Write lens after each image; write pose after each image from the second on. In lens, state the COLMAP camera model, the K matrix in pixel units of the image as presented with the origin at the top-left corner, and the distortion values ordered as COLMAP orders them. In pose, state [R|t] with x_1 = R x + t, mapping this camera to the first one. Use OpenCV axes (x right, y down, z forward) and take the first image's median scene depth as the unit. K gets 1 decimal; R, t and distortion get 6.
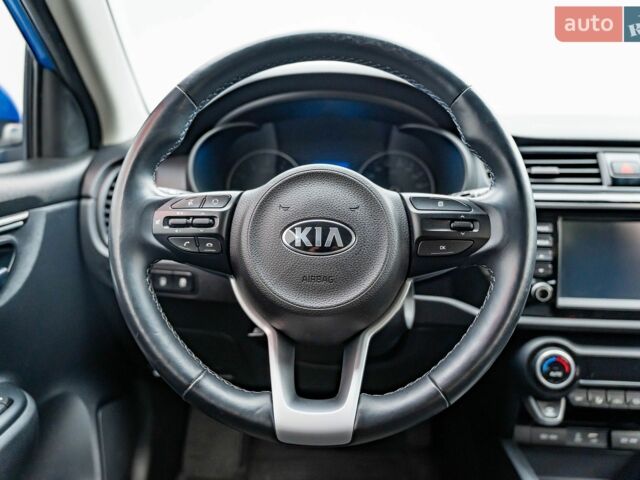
lens RADIAL K [[512.1, 0, 283.3], [0, 512.1, 244.1], [0, 0, 1]] dist [-0.010826, 0.004994]
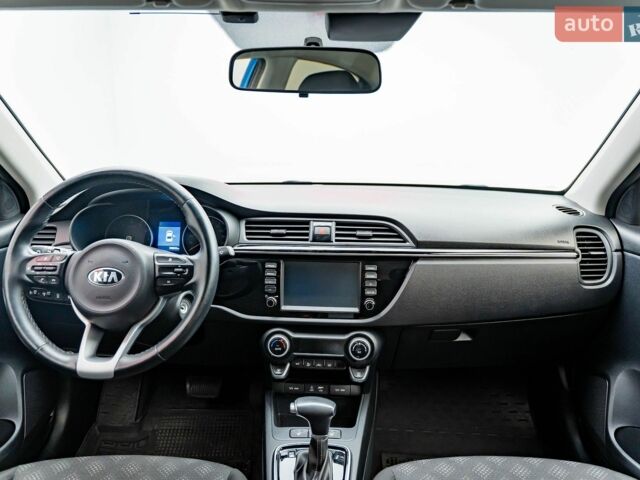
lens RADIAL K [[512.1, 0, 318.0], [0, 512.1, 238.8], [0, 0, 1]] dist [-0.010826, 0.004994]
pose [[0.999814, -0.000257, 0.019307, 0.638960], [0.000511, 0.999913, -0.013149, -0.100547], [-0.019302, 0.013157, 0.999727, -0.762564]]
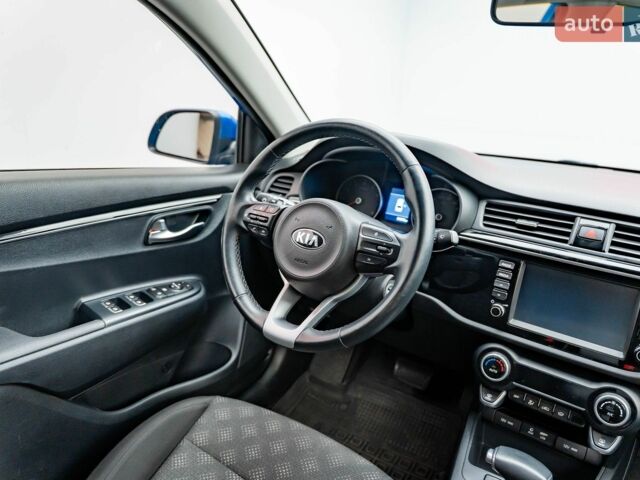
lens RADIAL K [[480.4, 0, 320.3], [0, 480.4, 239.8], [0, 0, 1]] dist [-0.009278, -0.003707]
pose [[0.849855, 0.199495, -0.487799, 0.698808], [-0.170199, 0.979883, 0.104216, -0.145762], [0.498777, -0.005546, 0.866713, -0.346620]]
